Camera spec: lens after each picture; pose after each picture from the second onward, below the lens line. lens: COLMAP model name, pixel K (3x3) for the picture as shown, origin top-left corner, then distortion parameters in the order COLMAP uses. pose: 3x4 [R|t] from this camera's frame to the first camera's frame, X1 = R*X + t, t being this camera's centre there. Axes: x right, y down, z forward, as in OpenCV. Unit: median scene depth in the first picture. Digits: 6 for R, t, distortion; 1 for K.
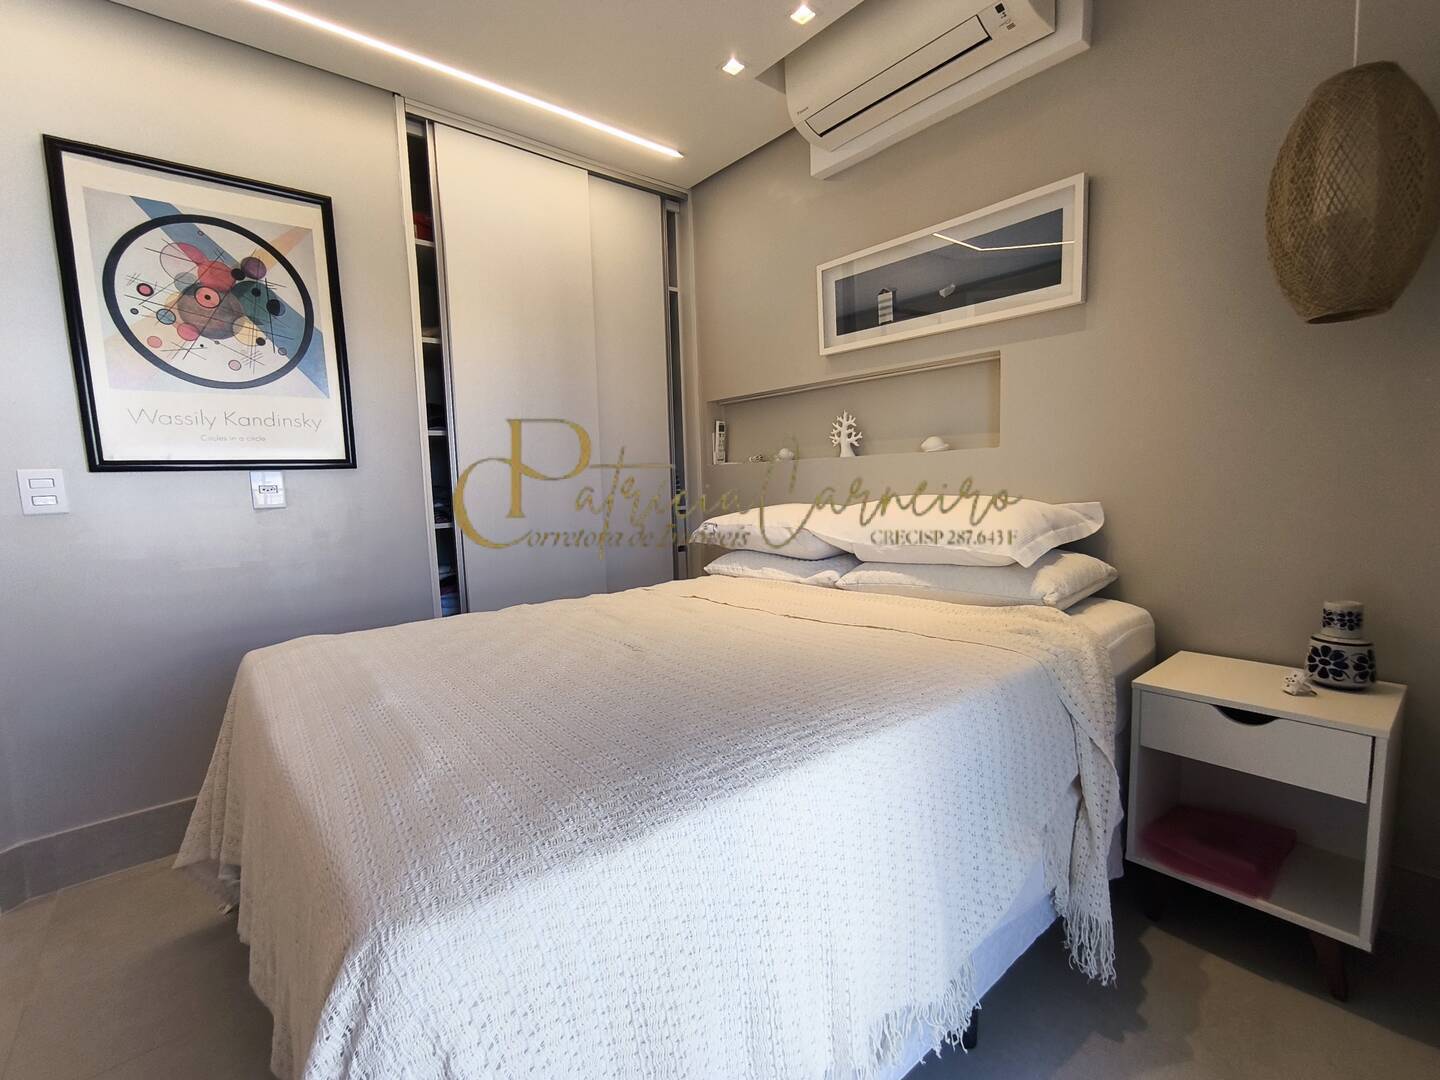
lens RADIAL K [[651.2, 0, 720.0], [0, 651.2, 540.0], [0, 0, 1]] dist [-0.003755, 0.006959]
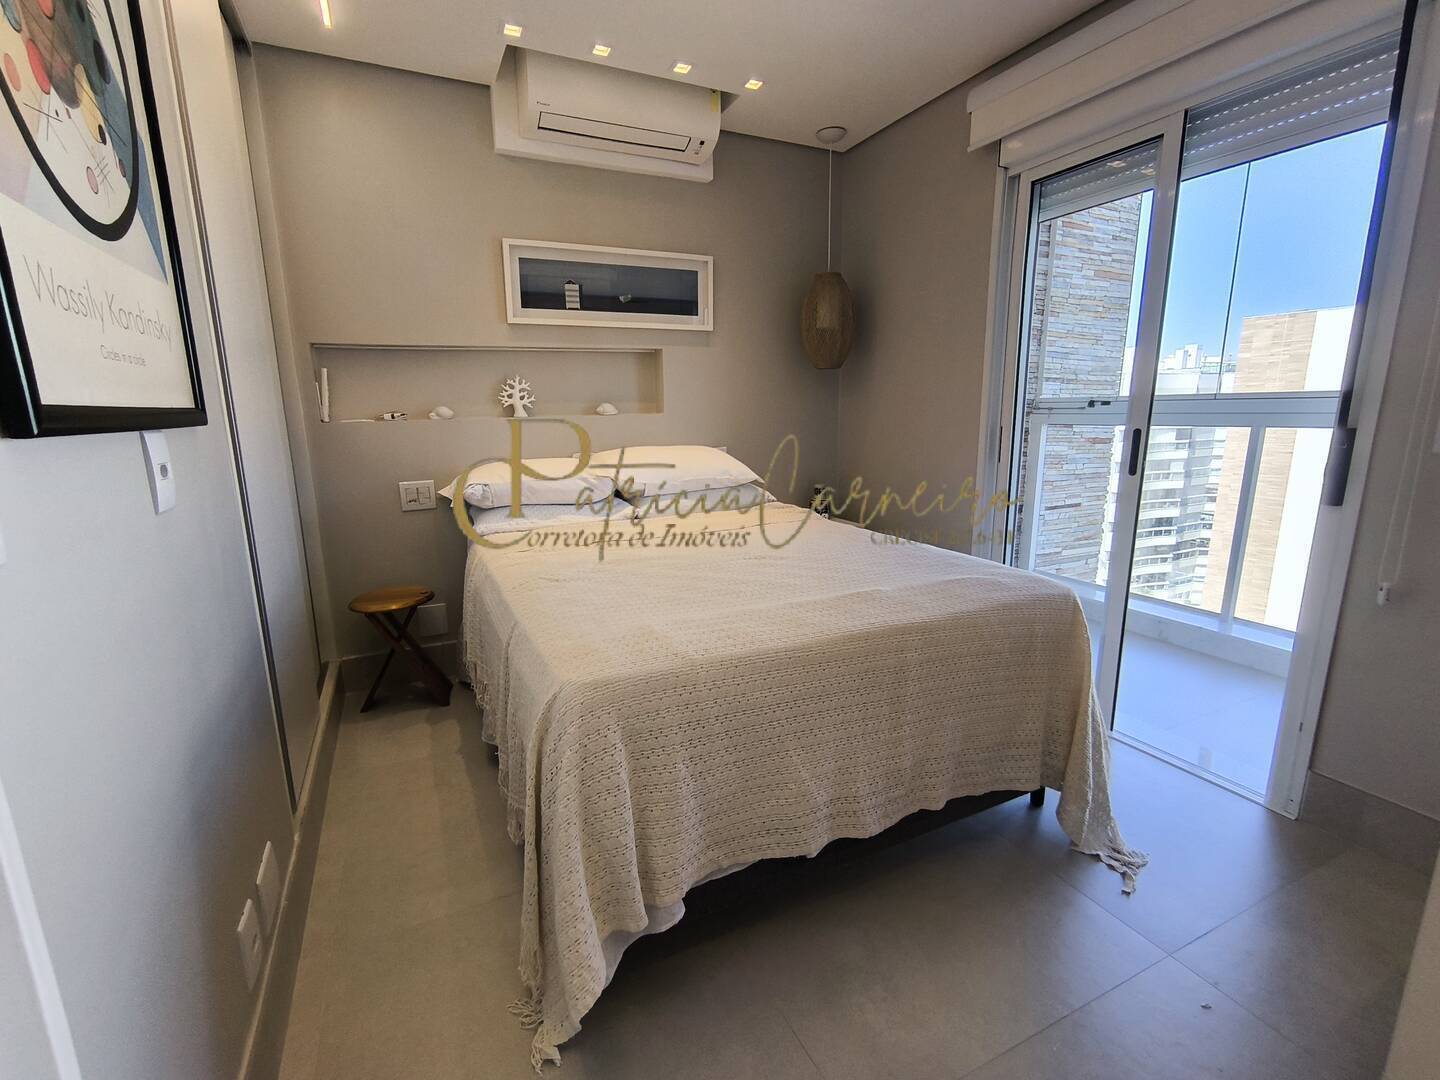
lens RADIAL K [[670.2, 0, 705.0], [0, 670.2, 545.2], [0, 0, 1]] dist [-0.006311, 0.000249]
pose [[0.257042, -0.168158, 0.951657, -0.962865], [0.108830, 0.983517, 0.144393, -0.046423], [-0.960253, 0.066454, 0.271106, 0.437459]]
